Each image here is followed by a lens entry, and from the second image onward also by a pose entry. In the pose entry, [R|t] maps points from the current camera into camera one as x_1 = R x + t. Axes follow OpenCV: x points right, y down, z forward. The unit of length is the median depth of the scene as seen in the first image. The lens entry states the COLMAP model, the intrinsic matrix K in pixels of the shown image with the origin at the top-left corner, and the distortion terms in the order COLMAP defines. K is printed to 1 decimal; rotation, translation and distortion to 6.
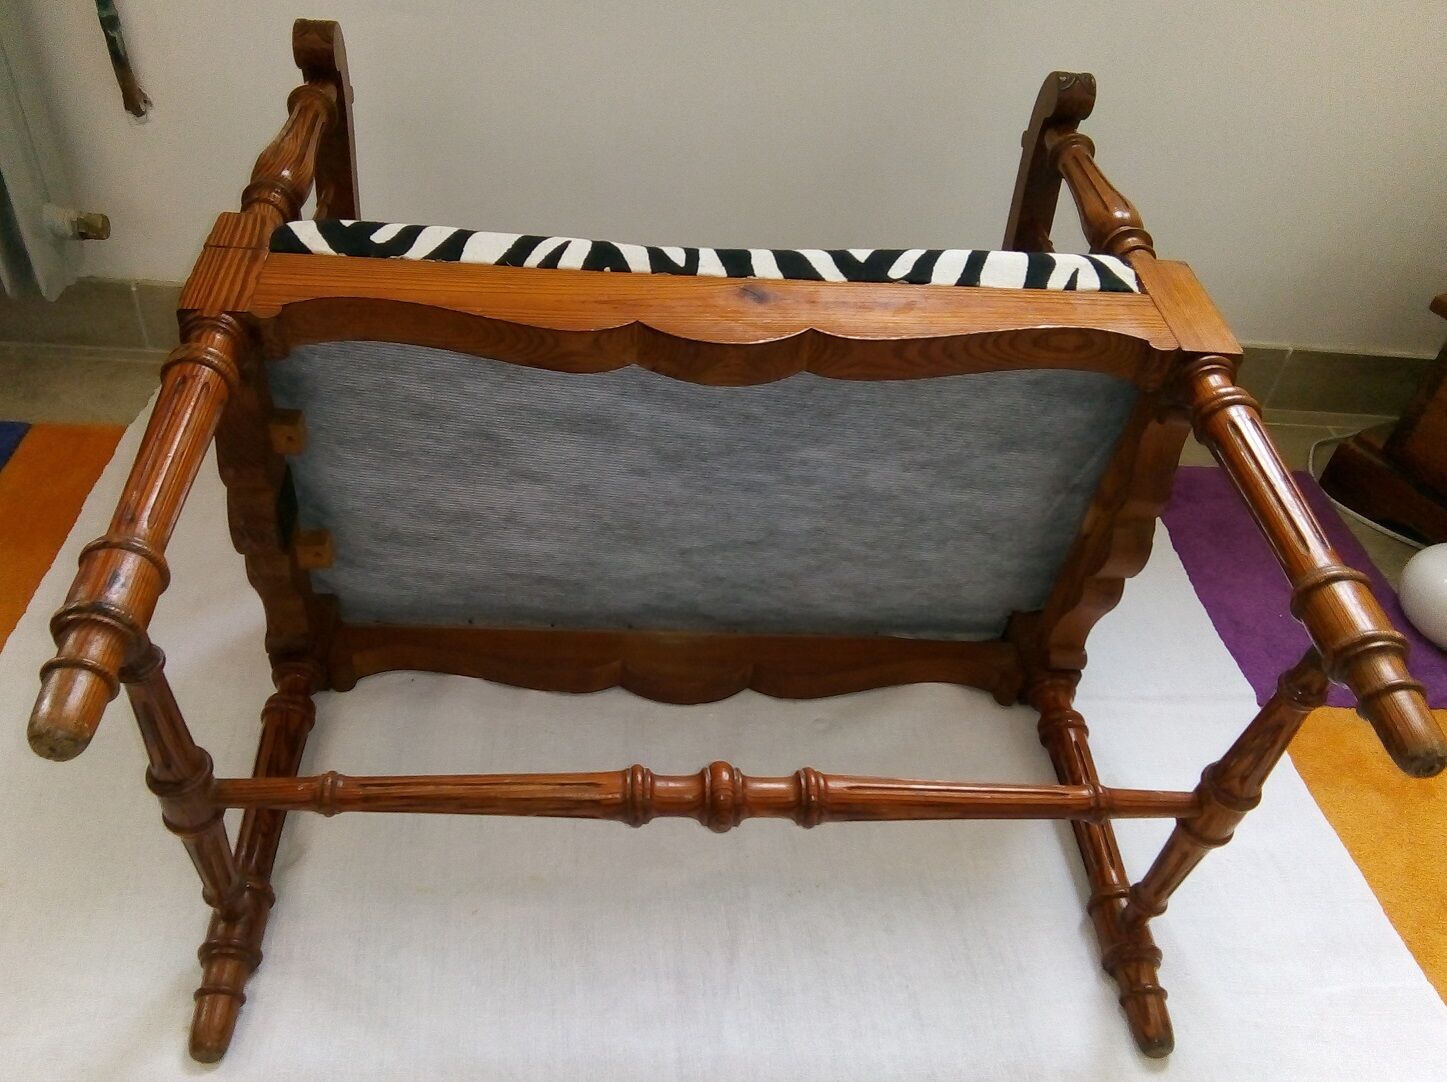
lens RADIAL K [[1211.5, 0, 720.6], [0, 1211.5, 548.4], [0, 0, 1]] dist [0.005287, 0.007461]
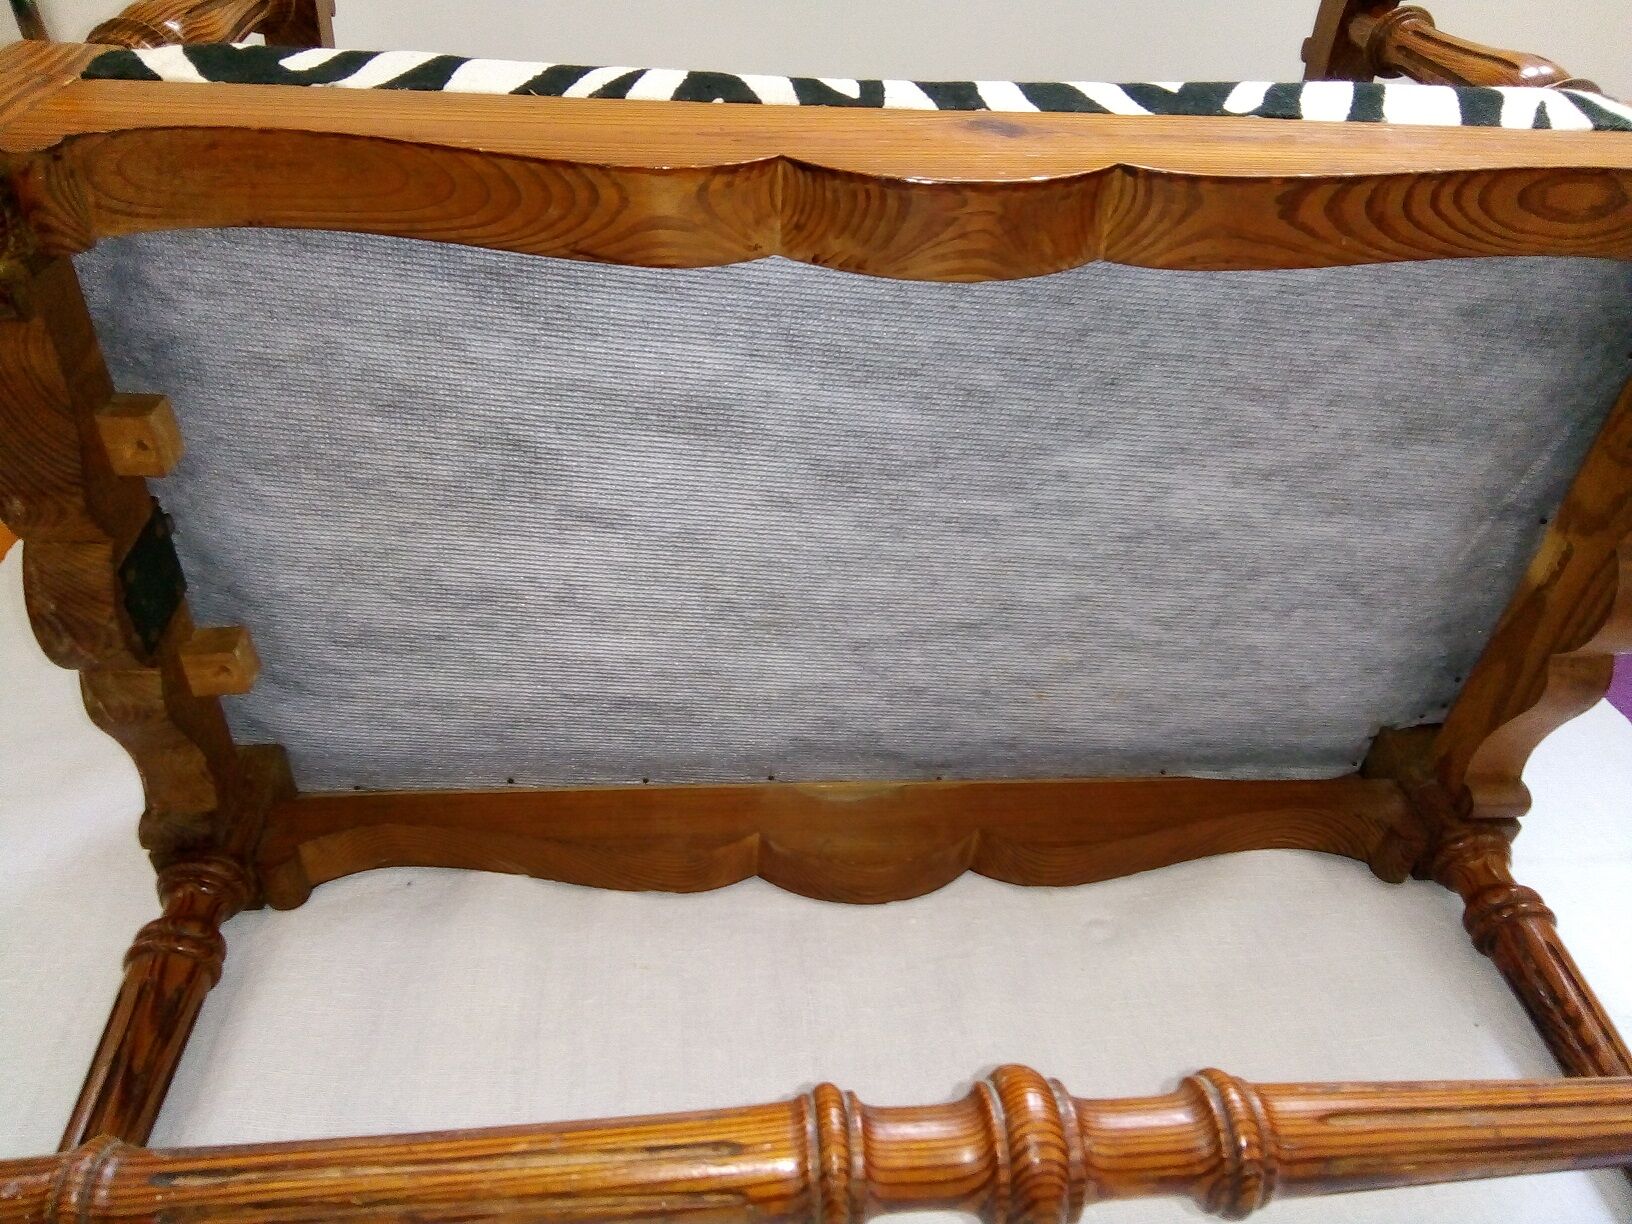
lens RADIAL K [[1081.9, 0, 823.5], [0, 1081.9, 602.9], [0, 0, 1]] dist [0.023457, -0.020355]
pose [[0.999117, -0.041178, 0.008398, -0.054131], [0.041856, 0.992929, -0.111086, 0.042876], [-0.003764, 0.111340, 0.993775, 0.489961]]
